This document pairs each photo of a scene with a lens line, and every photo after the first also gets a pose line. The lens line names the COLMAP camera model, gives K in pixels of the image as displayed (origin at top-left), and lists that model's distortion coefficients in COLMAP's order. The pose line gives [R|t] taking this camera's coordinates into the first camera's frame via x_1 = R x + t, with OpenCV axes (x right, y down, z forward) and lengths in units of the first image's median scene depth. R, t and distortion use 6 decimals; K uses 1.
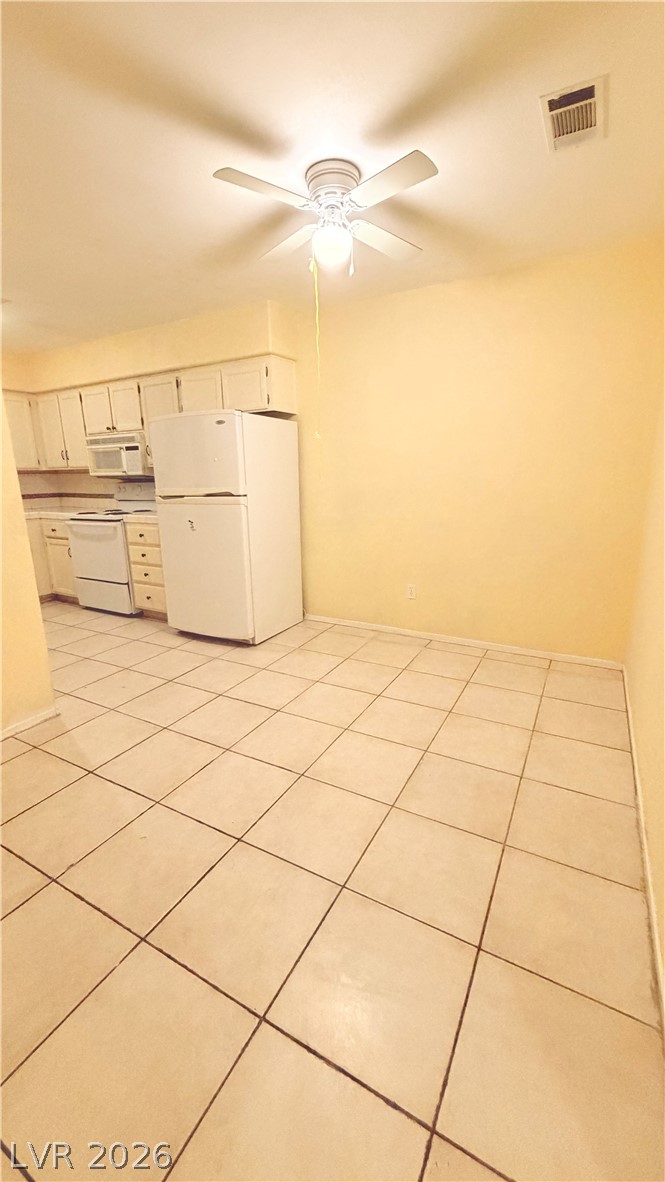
lens RADIAL K [[468.9, 0, 334.1], [0, 468.9, 595.4], [0, 0, 1]] dist [-0.002624, -0.000081]
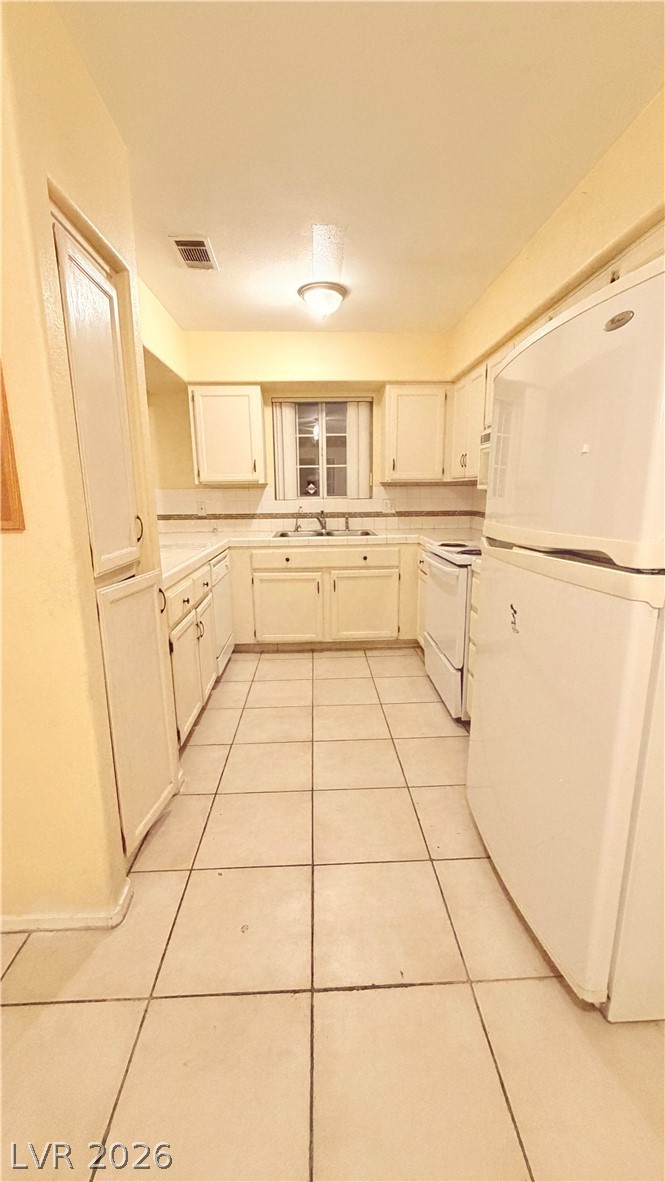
lens RADIAL K [[468.9, 0, 331.0], [0, 468.9, 589.2], [0, 0, 1]] dist [-0.002624, -0.000081]
pose [[0.508946, 0.183723, -0.840964, -0.041575], [-0.210218, 0.973905, 0.085544, -0.137507], [0.834735, 0.133248, 0.534286, 0.515148]]
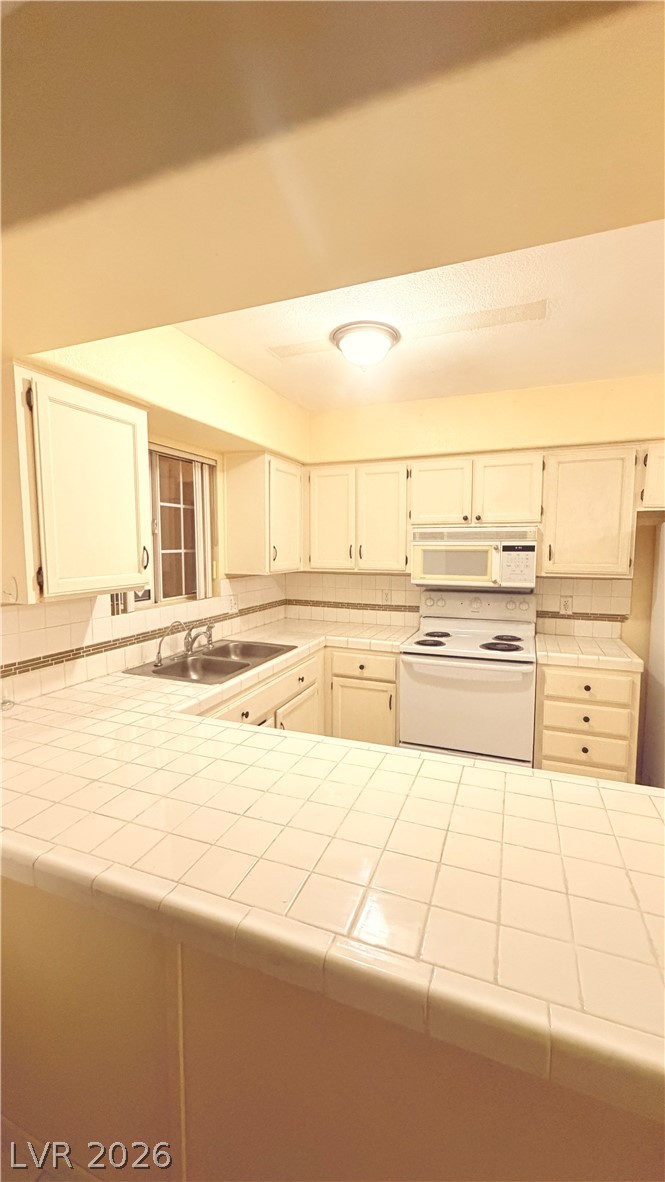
lens RADIAL K [[468.9, 0, 328.9], [0, 468.9, 588.3], [0, 0, 1]] dist [-0.002624, -0.000081]
pose [[0.992333, 0.000591, 0.123588, -0.762460], [0.019127, 0.987206, -0.158301, -0.152923], [-0.122100, 0.159451, 0.979626, 0.376565]]
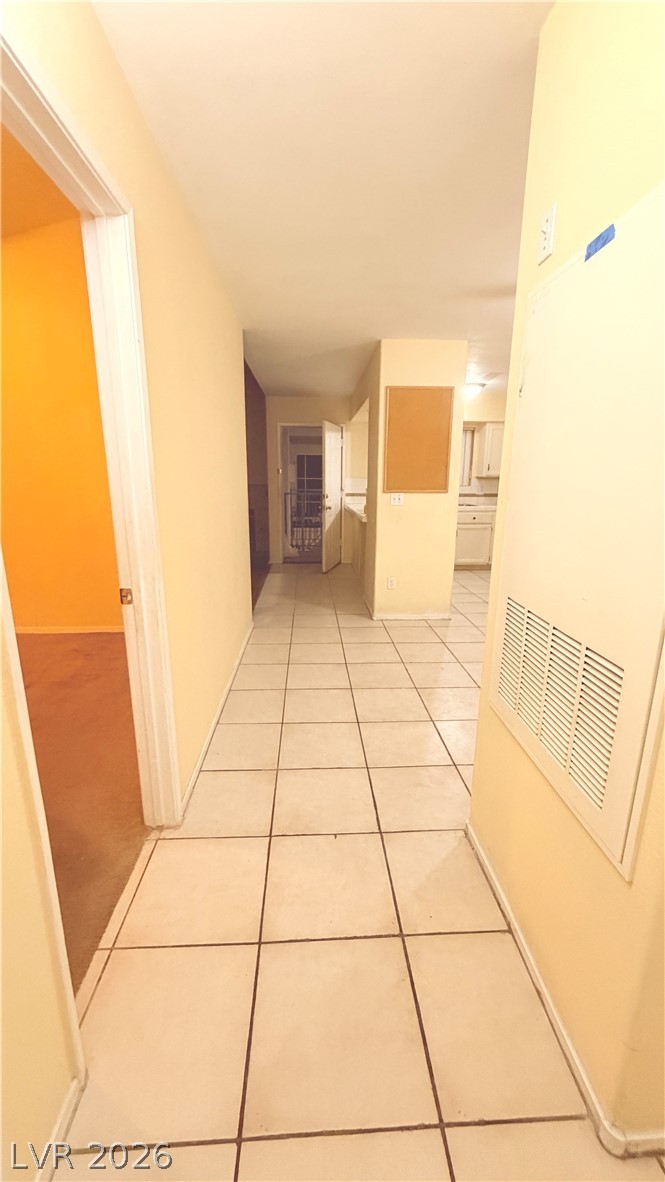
lens RADIAL K [[468.9, 0, 333.6], [0, 468.9, 590.1], [0, 0, 1]] dist [-0.002624, -0.000081]
pose [[0.525096, 0.212165, -0.824172, 0.352442], [-0.223537, 0.968807, 0.106979, 0.034580], [0.821161, 0.128058, 0.556144, -0.200131]]
